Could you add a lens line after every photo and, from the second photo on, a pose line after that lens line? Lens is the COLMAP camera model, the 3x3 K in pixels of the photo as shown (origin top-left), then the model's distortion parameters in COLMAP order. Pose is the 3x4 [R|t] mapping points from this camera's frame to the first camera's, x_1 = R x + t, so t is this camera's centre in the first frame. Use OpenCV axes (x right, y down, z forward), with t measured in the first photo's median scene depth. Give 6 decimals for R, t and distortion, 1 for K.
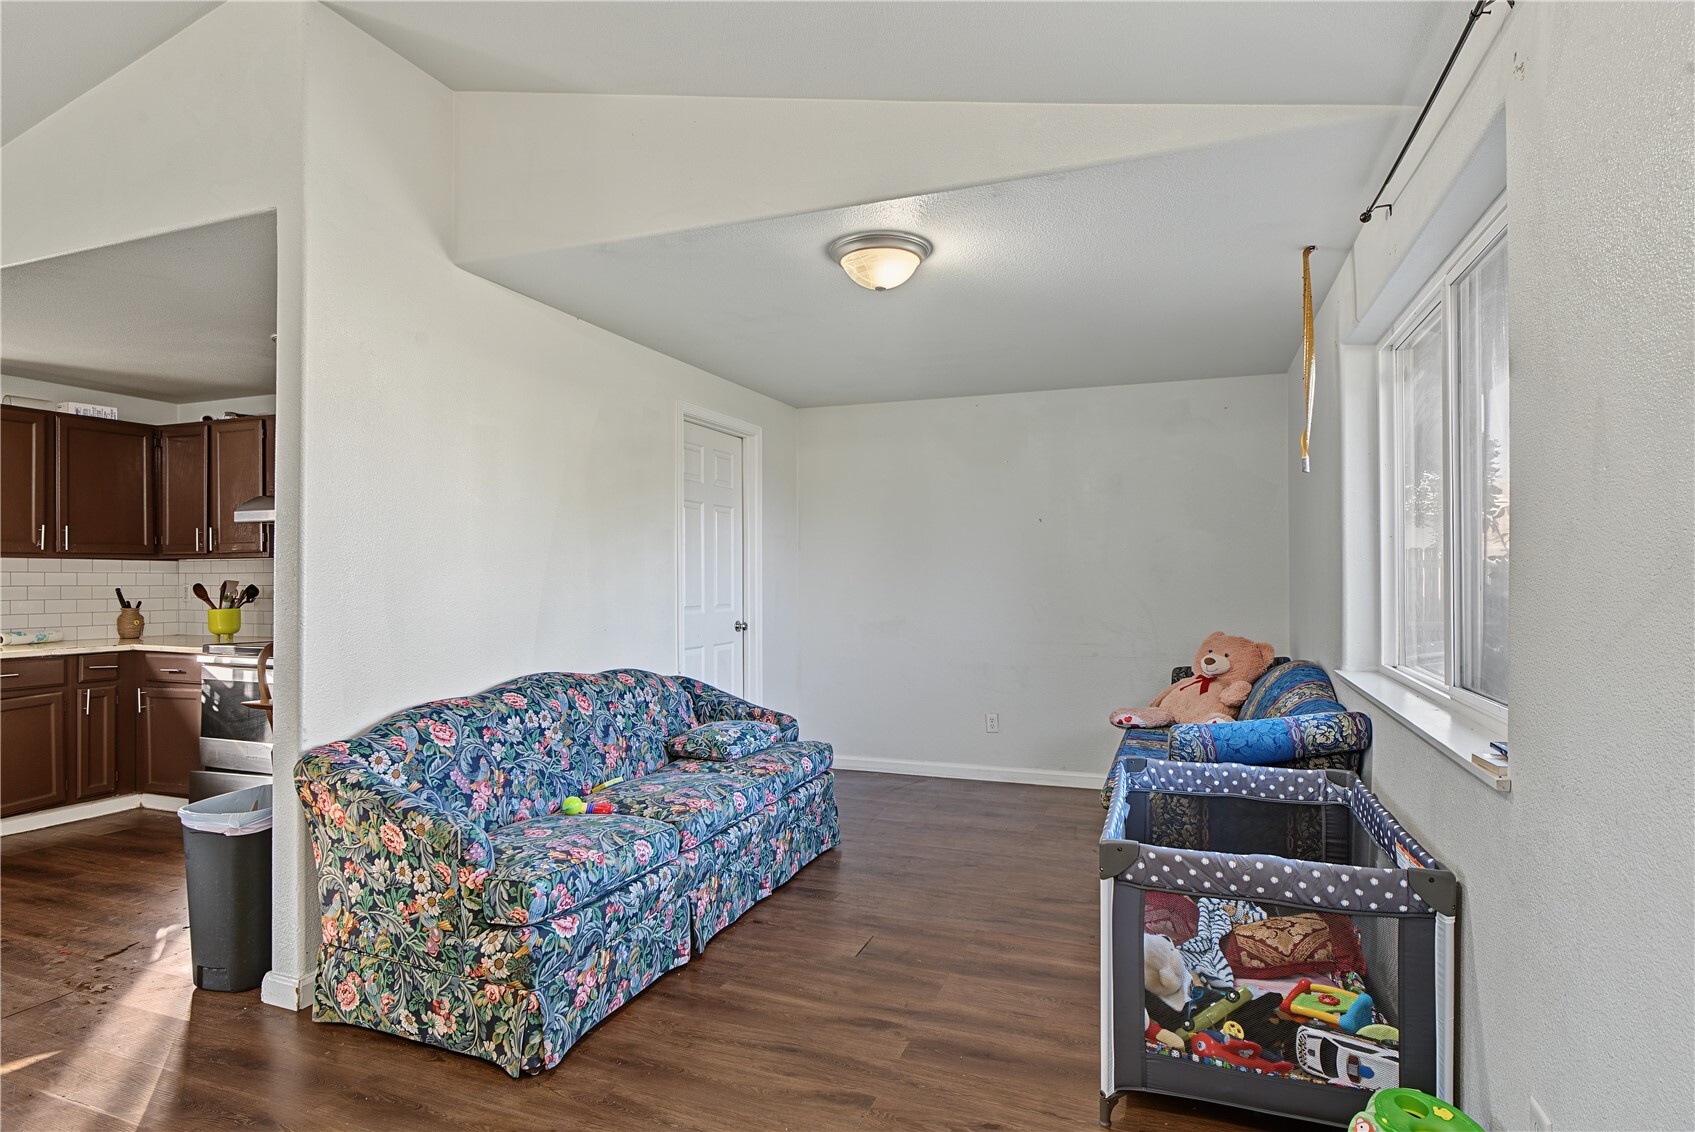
lens RADIAL K [[903.2, 0, 843.5], [0, 903.2, 566.5], [0, 0, 1]] dist [-0.001135, 0.000320]
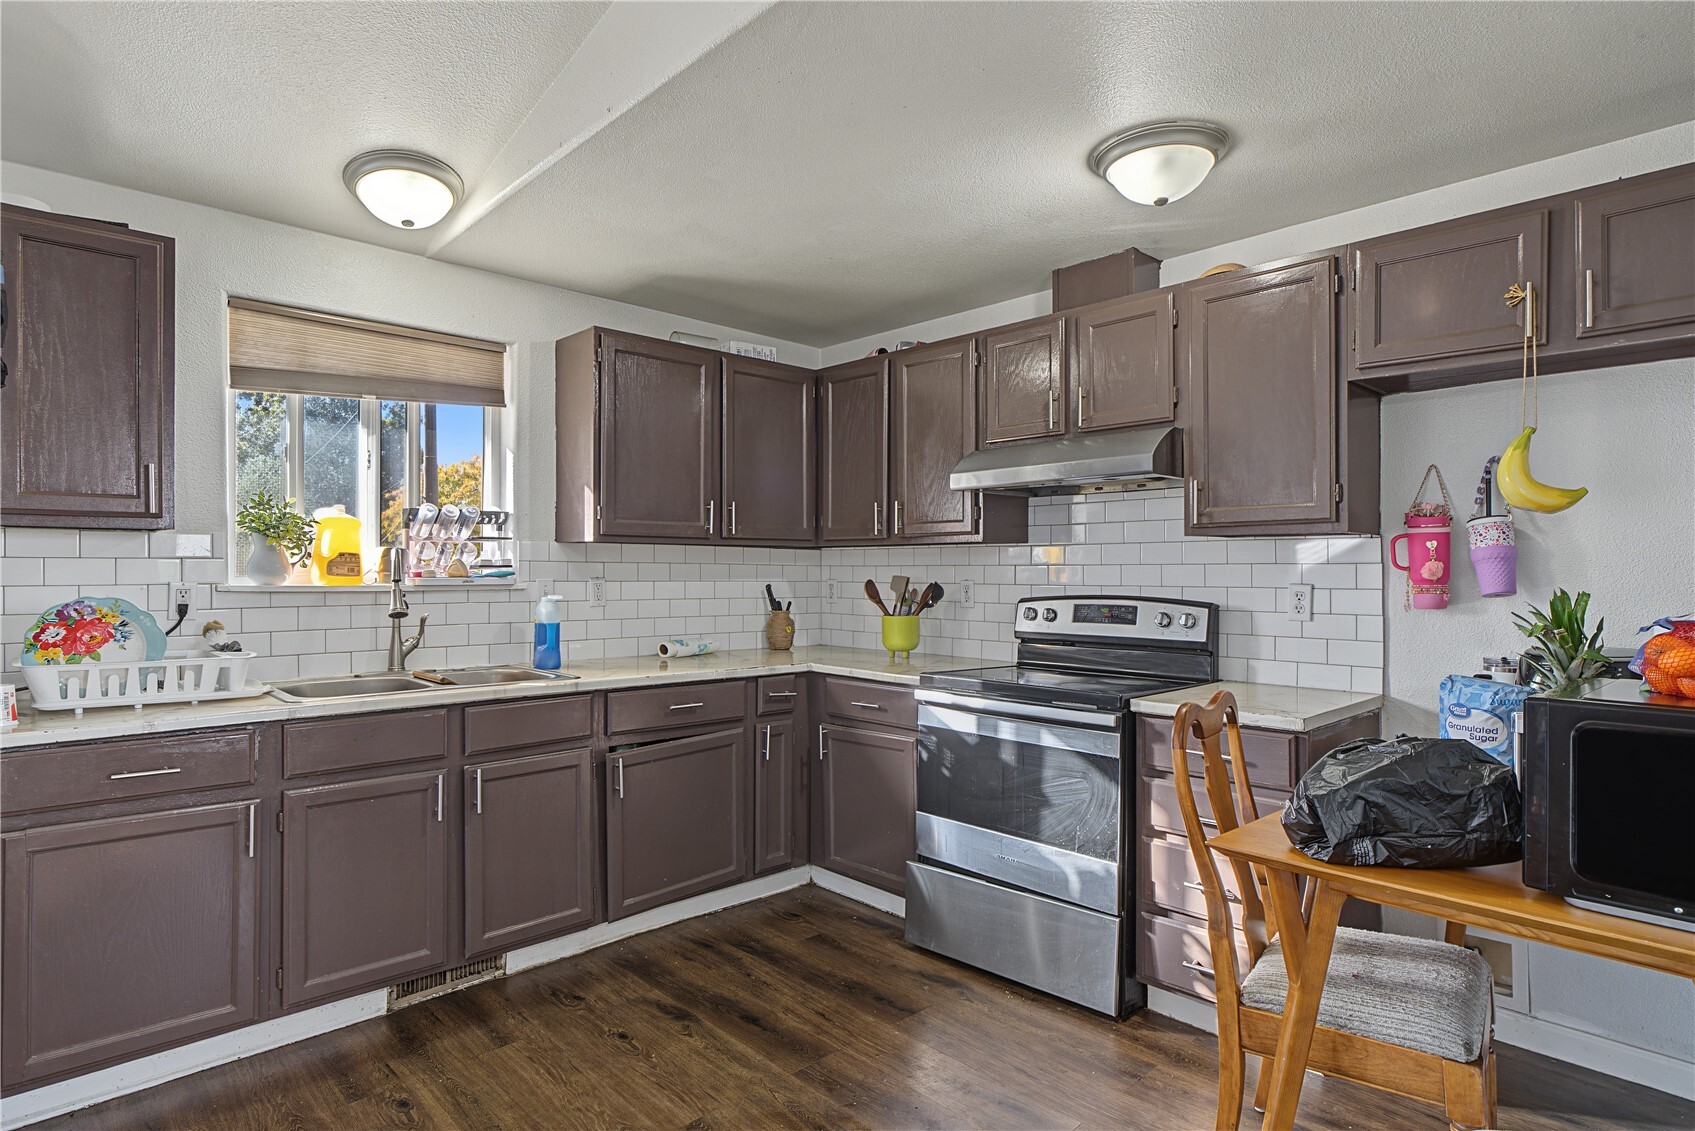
lens RADIAL K [[903.2, 0, 846.8], [0, 903.2, 568.1], [0, 0, 1]] dist [-0.001135, 0.000320]
pose [[0.908919, 0.005095, -0.416941, -0.439692], [-0.001968, 0.999967, 0.007929, 0.003766], [0.416968, -0.006386, 0.908899, 0.338652]]
